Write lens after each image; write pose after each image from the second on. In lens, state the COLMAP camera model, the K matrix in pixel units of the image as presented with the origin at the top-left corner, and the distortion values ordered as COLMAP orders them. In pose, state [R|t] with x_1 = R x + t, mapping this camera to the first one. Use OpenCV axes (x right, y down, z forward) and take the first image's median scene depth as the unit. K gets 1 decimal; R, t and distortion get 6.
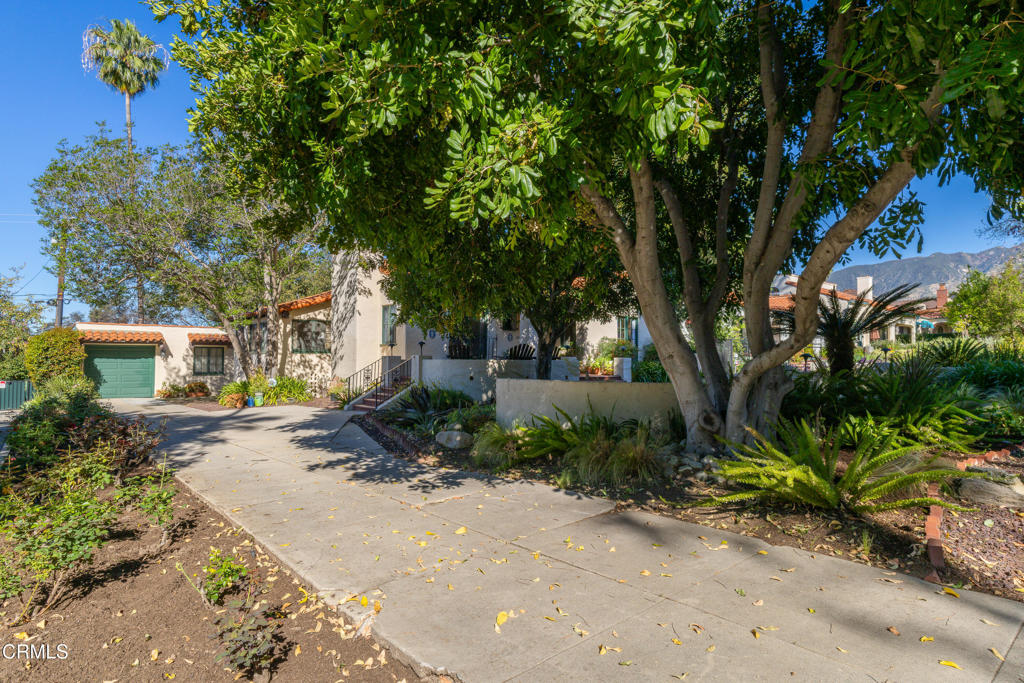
lens RADIAL K [[580.2, 0, 540.5], [0, 580.2, 337.6], [0, 0, 1]] dist [-0.004330, -0.001430]
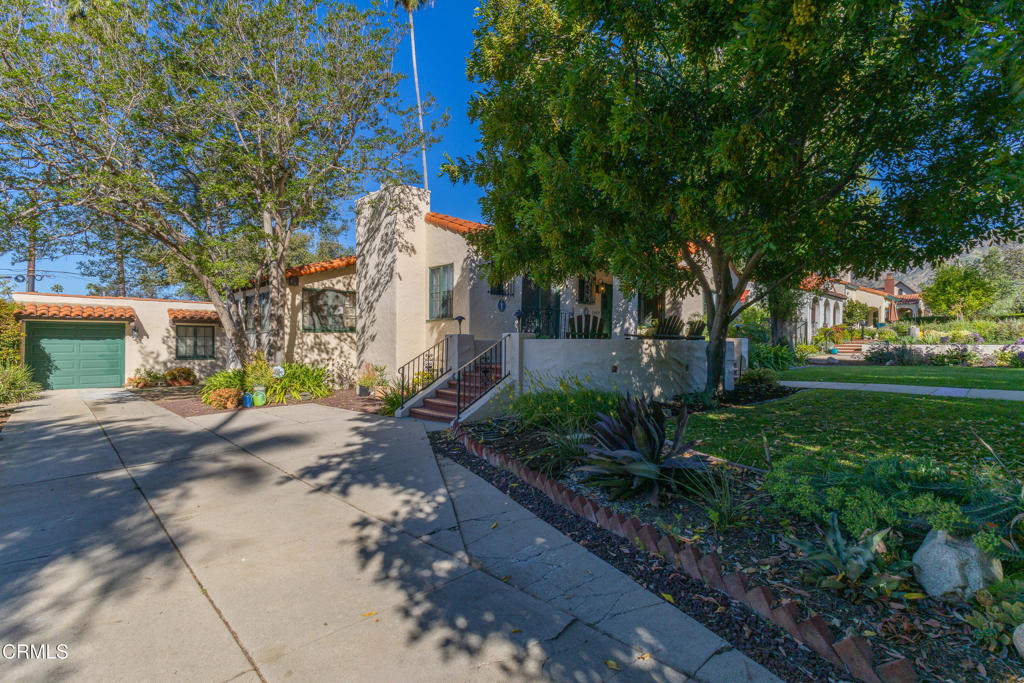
lens RADIAL K [[473.0, 0, 512.0], [0, 473.0, 341.5], [0, 0, 1]] dist [0.002516, 0.000316]
pose [[0.998980, 0.002653, 0.045073, -0.179540], [-0.004182, 0.999417, 0.033870, 0.016093], [-0.044957, -0.034024, 0.998409, 0.360637]]
